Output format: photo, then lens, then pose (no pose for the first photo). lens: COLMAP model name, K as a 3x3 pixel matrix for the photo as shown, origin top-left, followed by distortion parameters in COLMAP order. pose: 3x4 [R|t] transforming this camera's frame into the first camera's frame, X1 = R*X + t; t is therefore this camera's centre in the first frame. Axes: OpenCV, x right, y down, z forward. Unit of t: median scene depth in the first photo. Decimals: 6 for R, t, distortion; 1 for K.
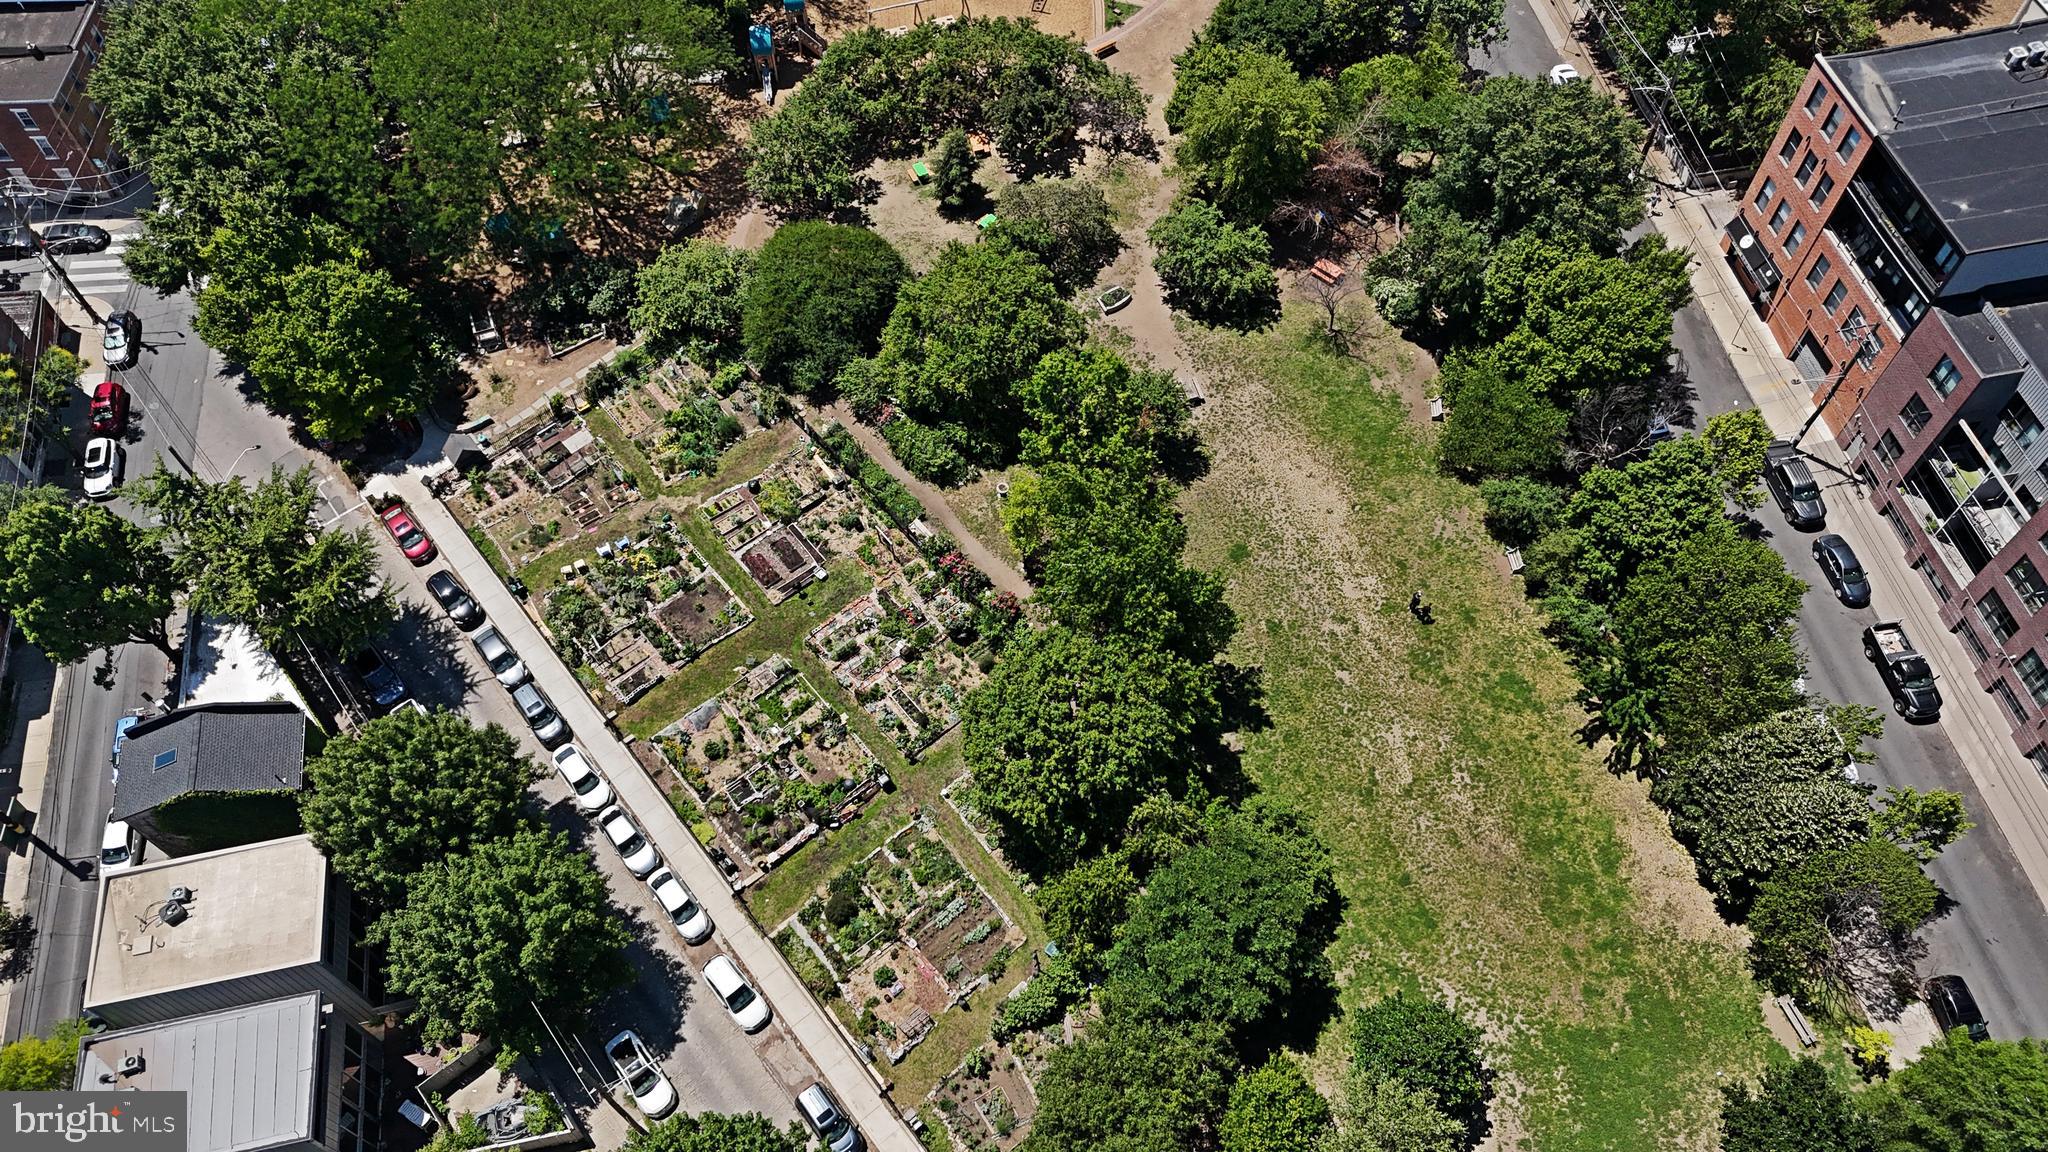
lens RADIAL K [[1502.9, 0, 1024.0], [0, 1502.9, 576.0], [0, 0, 1]] dist [0.011172, 0.005026]
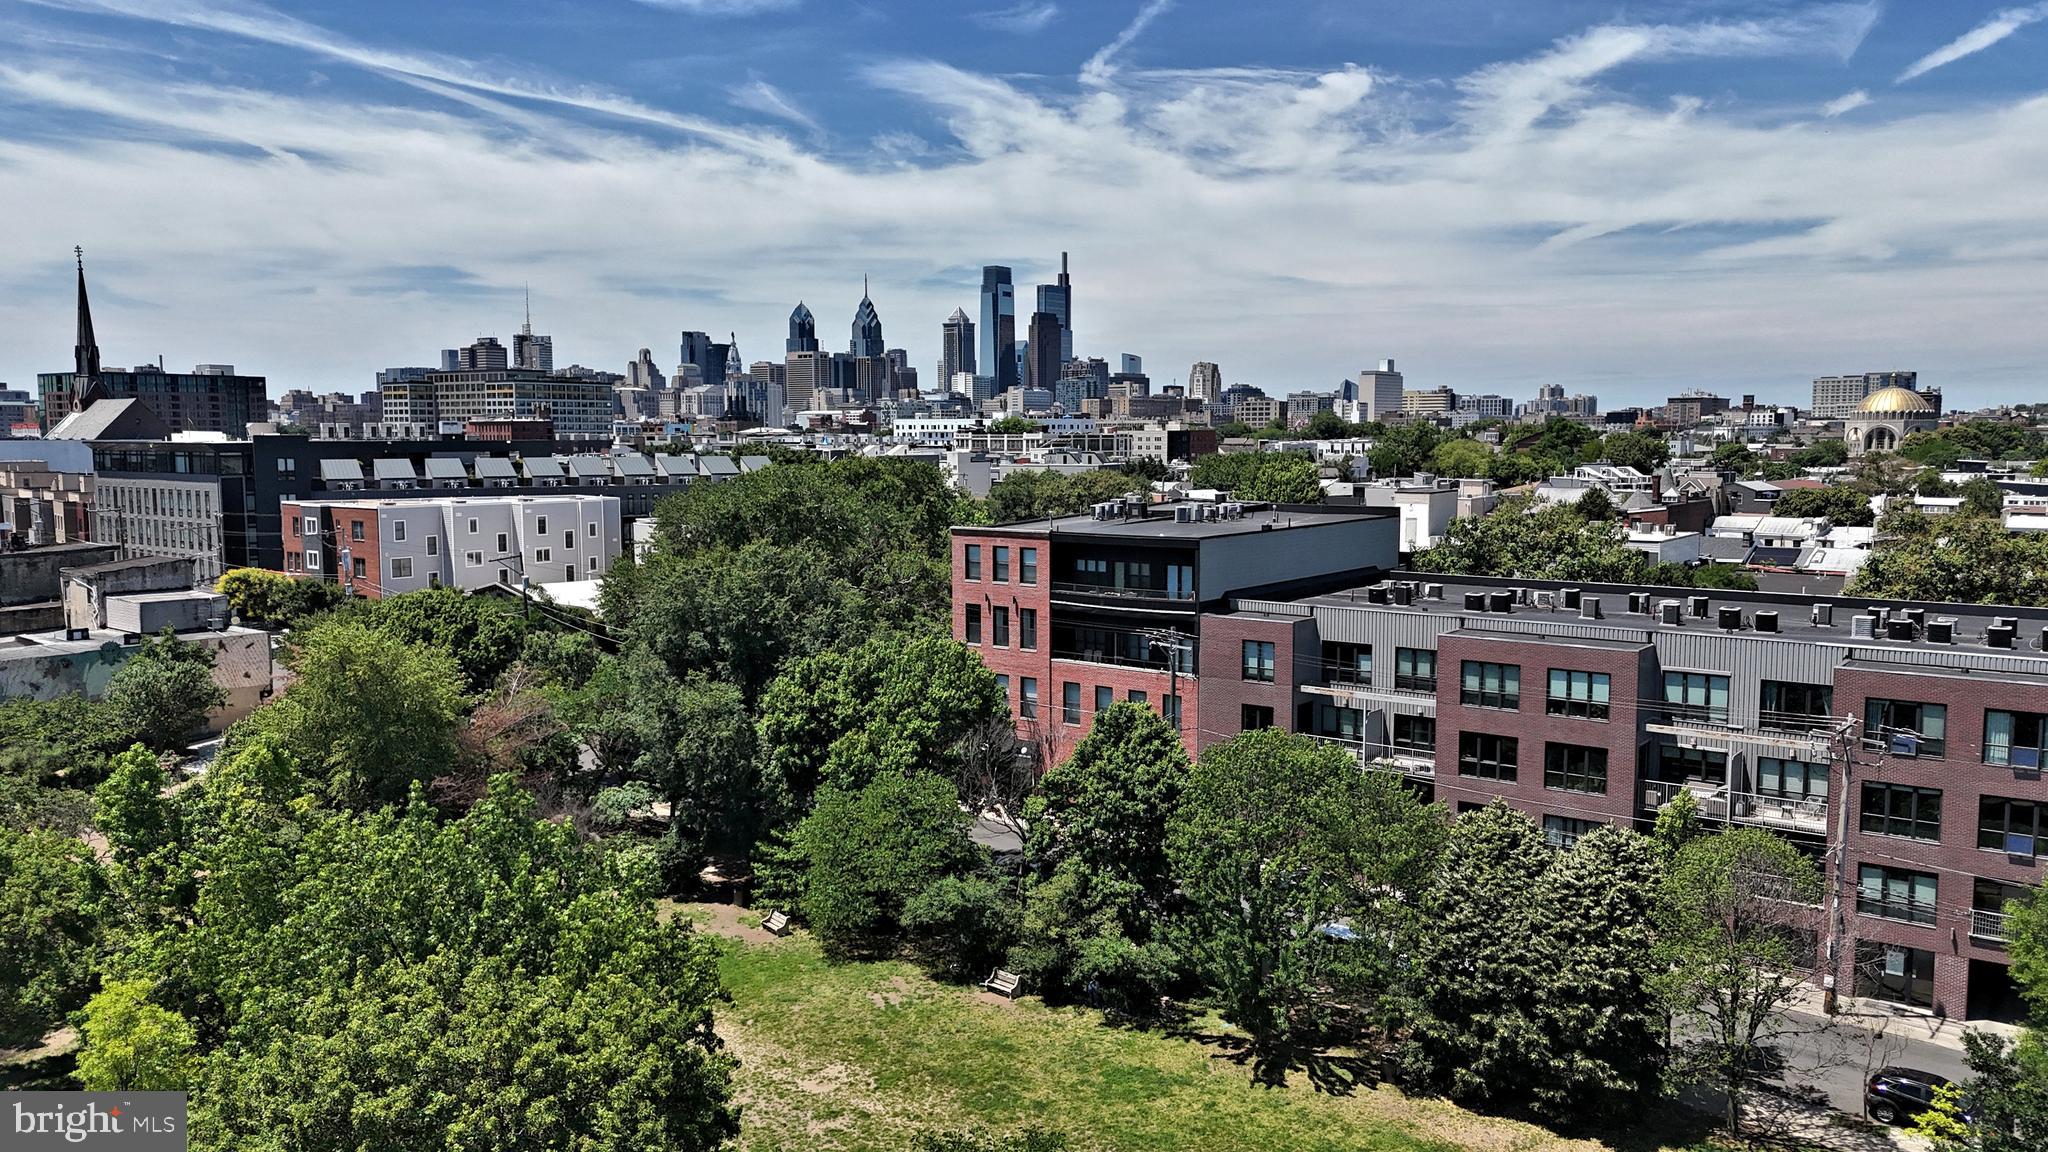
lens RADIAL K [[1502.9, 0, 1024.0], [0, 1502.9, 576.0], [0, 0, 1]] dist [0.011172, 0.005026]
pose [[0.742903, -0.041614, 0.668104, -0.100381], [0.560505, 0.584317, -0.586862, 0.288116], [-0.365963, 0.810458, 0.457416, 0.585122]]
